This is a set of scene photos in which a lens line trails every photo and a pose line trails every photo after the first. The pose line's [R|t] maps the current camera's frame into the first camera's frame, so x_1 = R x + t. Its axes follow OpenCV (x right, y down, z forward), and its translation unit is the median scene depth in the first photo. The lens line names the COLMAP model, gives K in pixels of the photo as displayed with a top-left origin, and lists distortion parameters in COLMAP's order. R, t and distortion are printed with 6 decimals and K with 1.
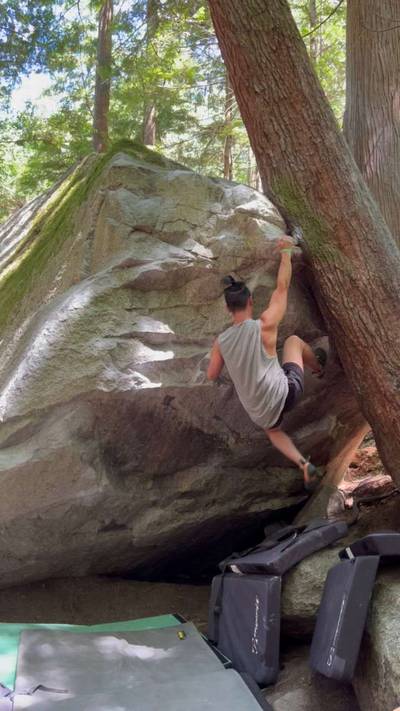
lens RADIAL K [[571.0, 0, 202.5], [0, 571.0, 353.7], [0, 0, 1]] dist [0.107681, -0.177610]
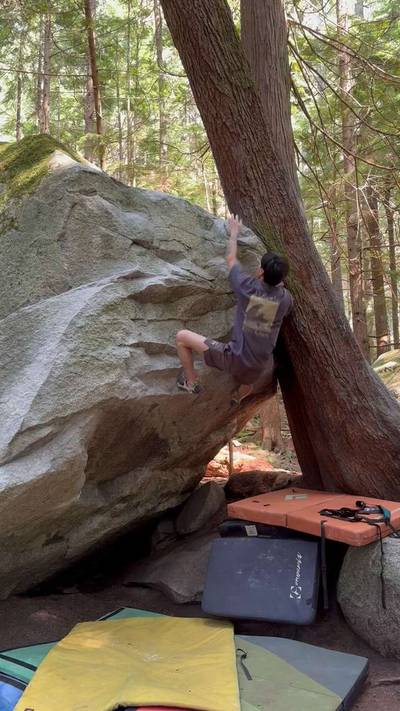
lens RADIAL K [[593.3, 0, 200.0], [0, 593.3, 355.5], [0, 0, 1]] dist [0.140022, -0.223118]
pose [[0.841102, 0.042997, 0.539164, -0.598341], [-0.040052, 0.999050, -0.017189, 0.001156], [-0.539391, -0.007137, 0.842025, 0.028801]]
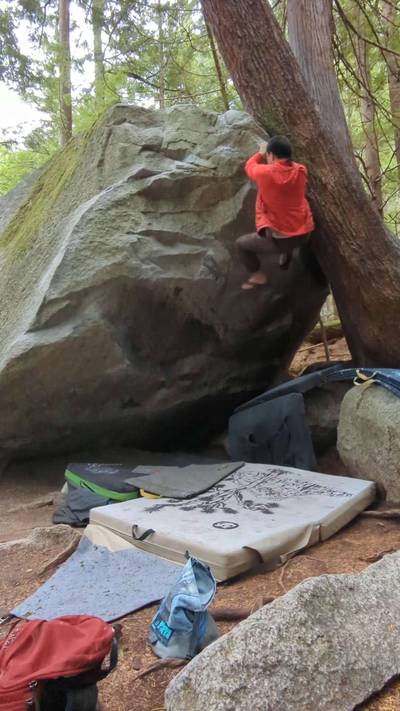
lens RADIAL K [[409.9, 0, 213.1], [0, 409.9, 367.6], [0, 0, 1]] dist [-0.005331, -0.000939]
pose [[0.984138, -0.051316, 0.169818, -0.147327], [0.040300, 0.996892, 0.067693, 0.194948], [-0.172764, -0.059775, 0.983148, 0.102681]]
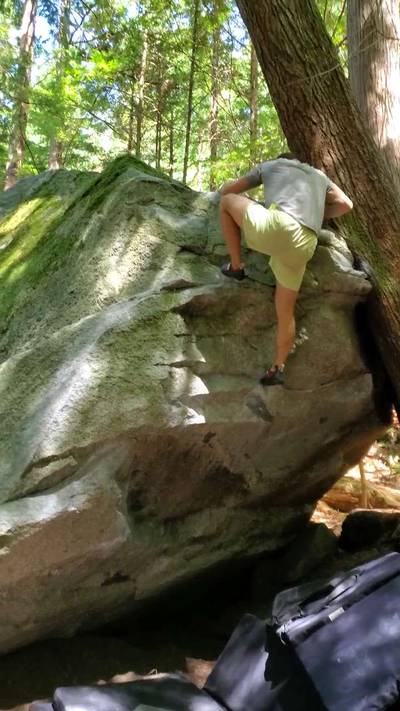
lens RADIAL K [[541.4, 0, 189.2], [0, 541.4, 342.8], [0, 0, 1]] dist [0.080091, -0.152525]
pose [[0.974684, 0.053179, 0.217169, -0.292684], [-0.038622, 0.996747, -0.070736, -0.005814], [-0.220225, 0.060558, 0.973568, 0.165542]]
